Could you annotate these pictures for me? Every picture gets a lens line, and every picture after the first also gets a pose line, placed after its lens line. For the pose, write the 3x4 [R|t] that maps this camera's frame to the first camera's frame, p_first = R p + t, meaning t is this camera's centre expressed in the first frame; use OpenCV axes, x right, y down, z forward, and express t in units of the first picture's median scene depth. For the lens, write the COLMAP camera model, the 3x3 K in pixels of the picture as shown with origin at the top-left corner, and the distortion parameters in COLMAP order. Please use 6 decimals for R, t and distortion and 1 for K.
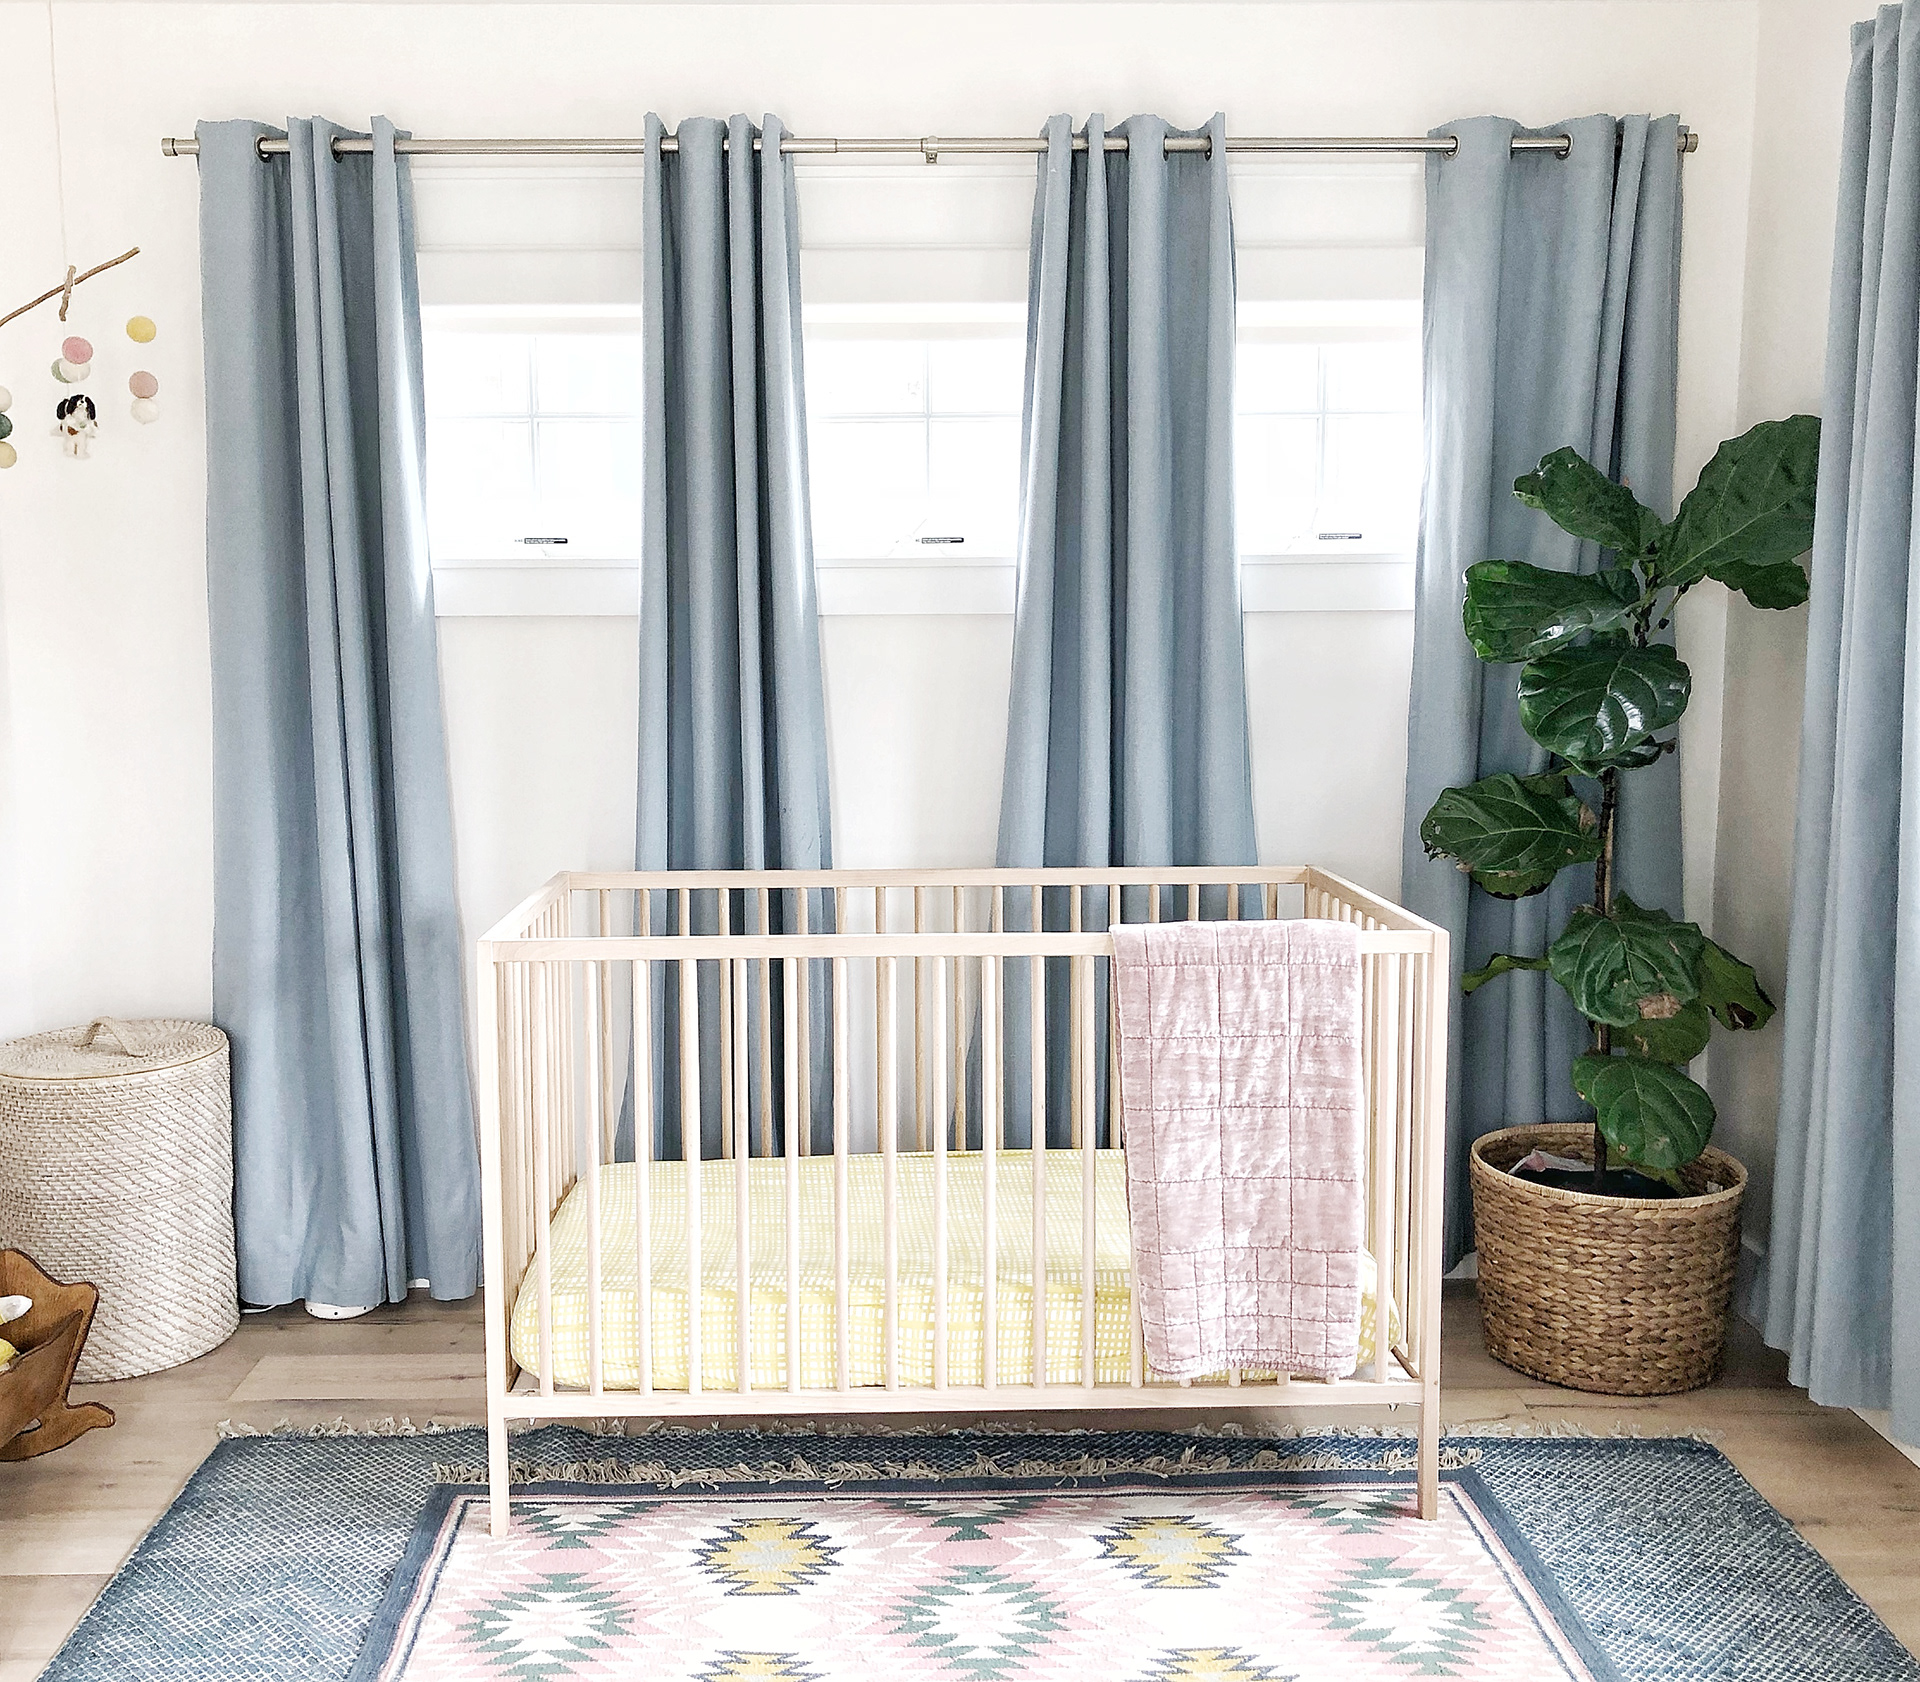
lens RADIAL K [[1820.4, 0, 960.0], [0, 1820.4, 841.0], [0, 0, 1]] dist [0.013935, 0.000443]
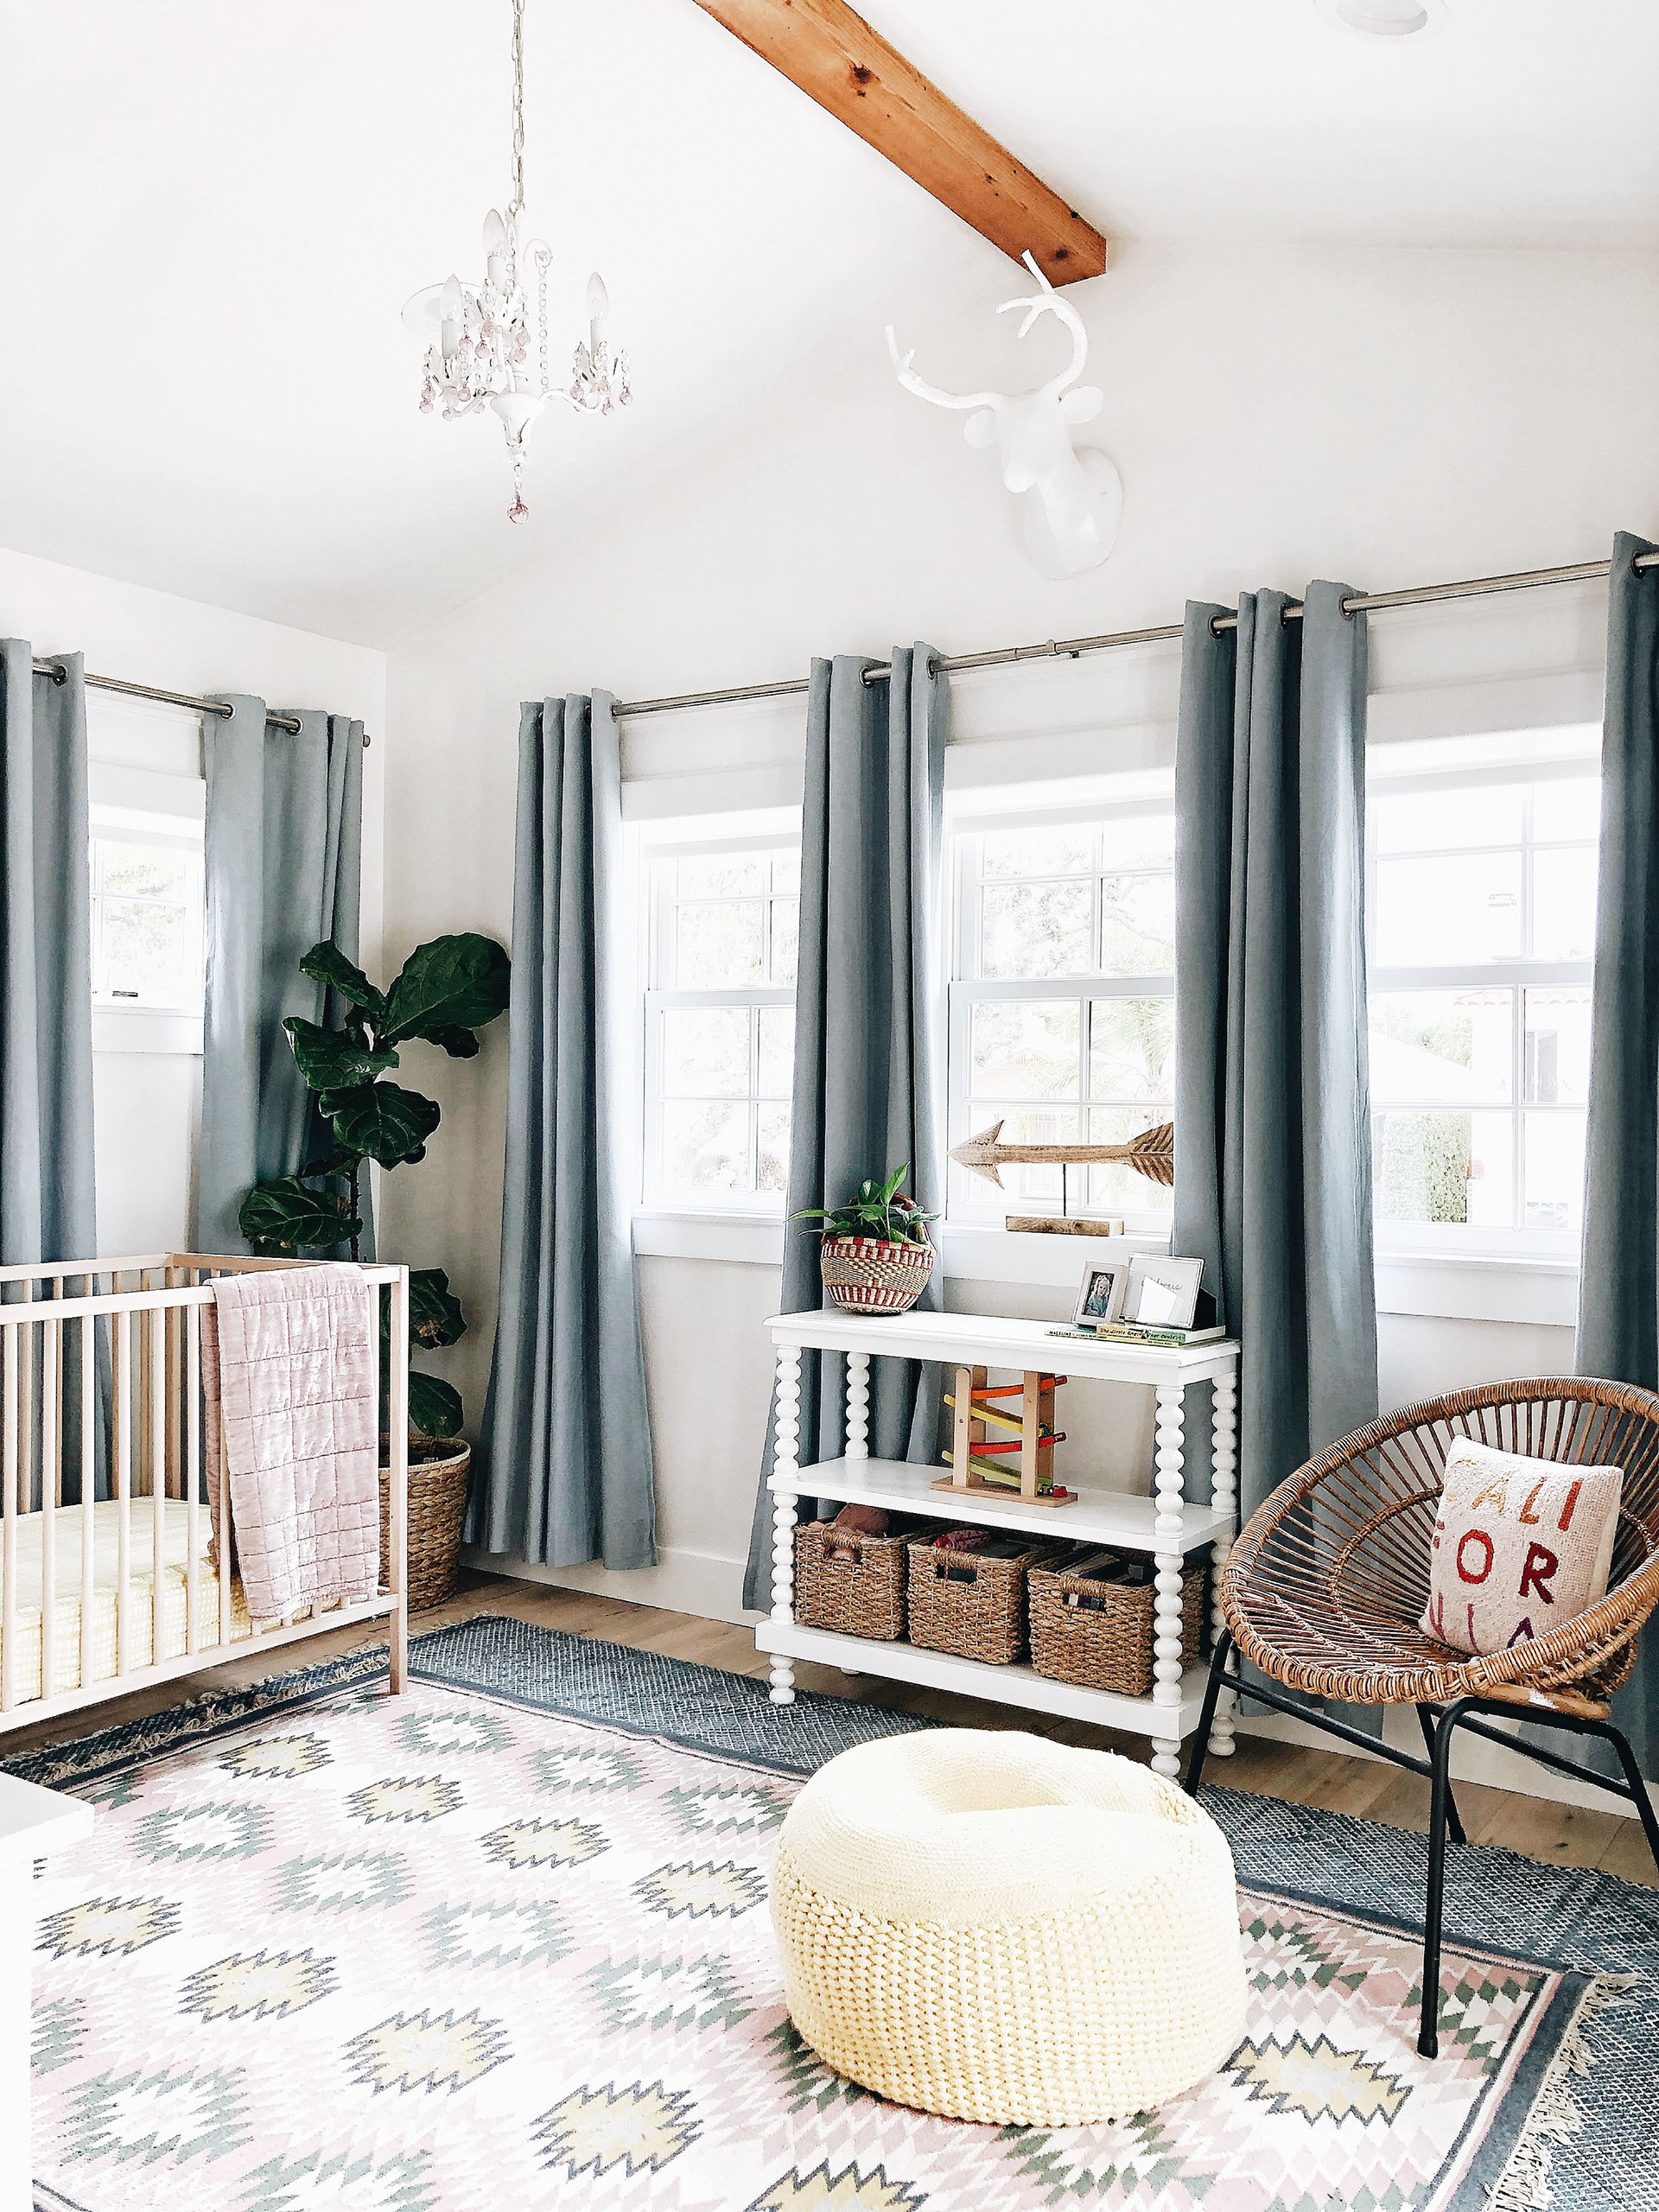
lens RADIAL K [[1798.4, 0, 829.5], [0, 1798.4, 1106.0], [0, 0, 1]] dist [0.009358, -0.004722]
pose [[0.567358, 0.007750, 0.823435, -0.693288], [0.089370, 0.993470, -0.070928, 0.051927], [-0.818607, 0.113832, 0.562961, -0.095167]]
